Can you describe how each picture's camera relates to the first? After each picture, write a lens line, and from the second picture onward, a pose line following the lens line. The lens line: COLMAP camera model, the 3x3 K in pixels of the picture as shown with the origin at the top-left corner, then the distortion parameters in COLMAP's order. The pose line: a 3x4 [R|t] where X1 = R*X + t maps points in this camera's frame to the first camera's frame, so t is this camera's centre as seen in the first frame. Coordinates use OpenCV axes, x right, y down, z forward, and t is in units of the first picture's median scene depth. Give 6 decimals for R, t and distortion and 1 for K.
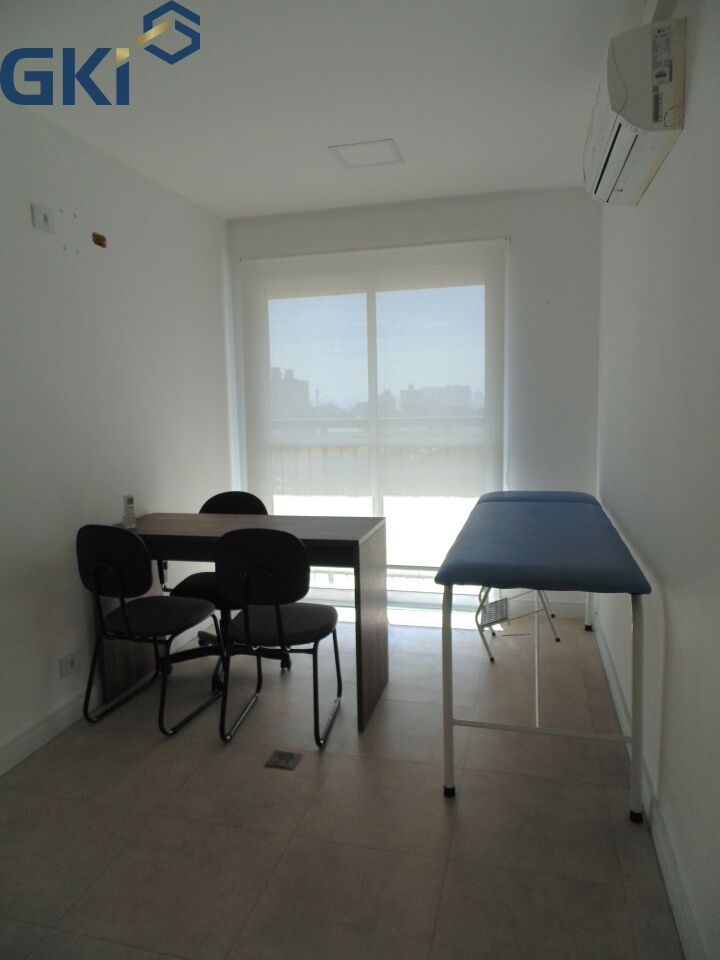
lens RADIAL K [[633.3, 0, 356.8], [0, 633.3, 481.7], [0, 0, 1]] dist [-0.016275, 0.006812]
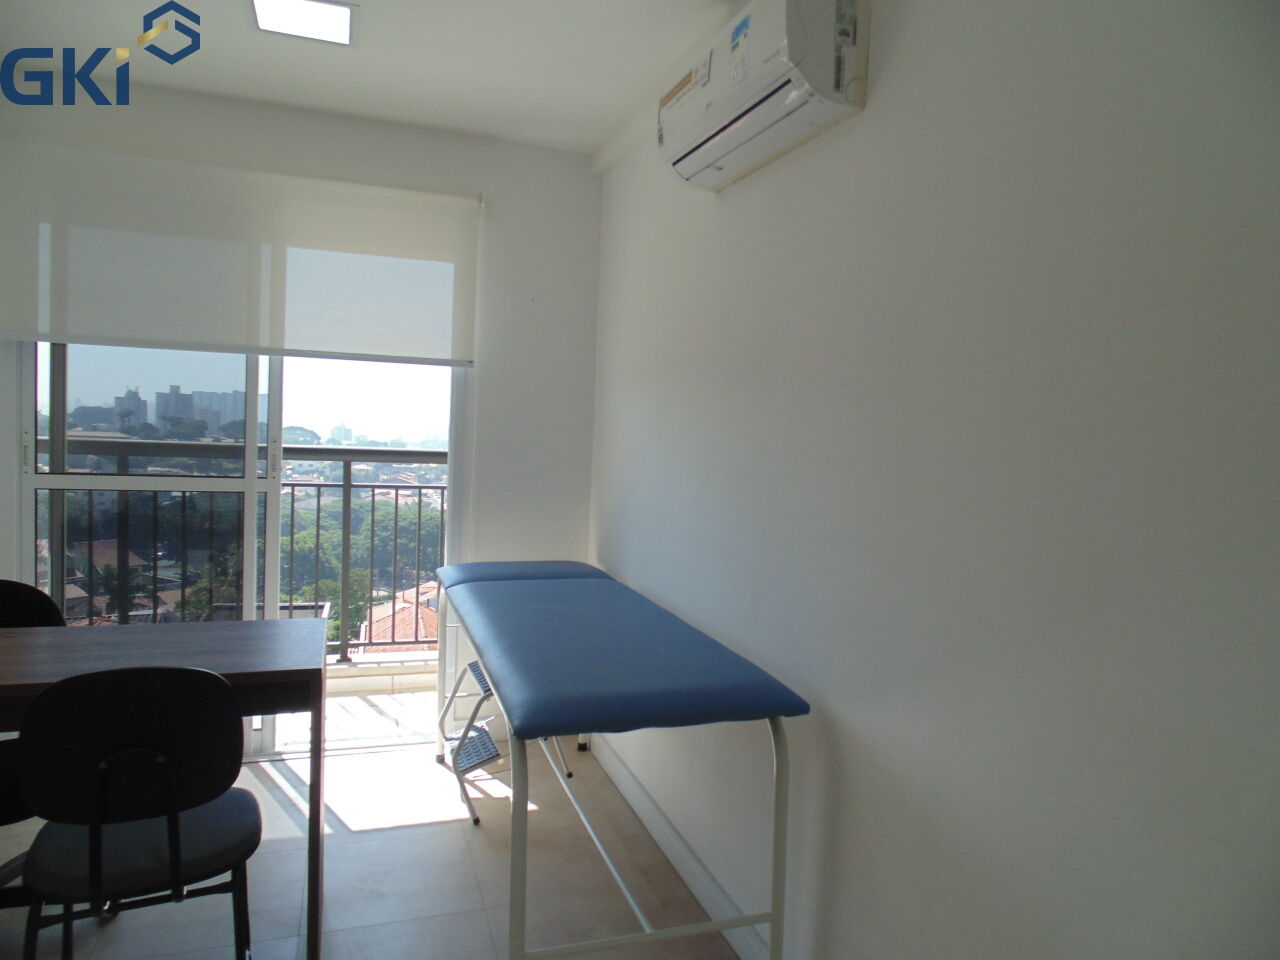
lens RADIAL K [[844.4, 0, 640.5], [0, 844.4, 475.1], [0, 0, 1]] dist [-0.016275, 0.006812]
pose [[0.835588, 0.023449, 0.548857, -0.269910], [0.012285, 0.998041, -0.061344, -0.046752], [-0.549220, 0.058001, 0.833663, 0.305009]]
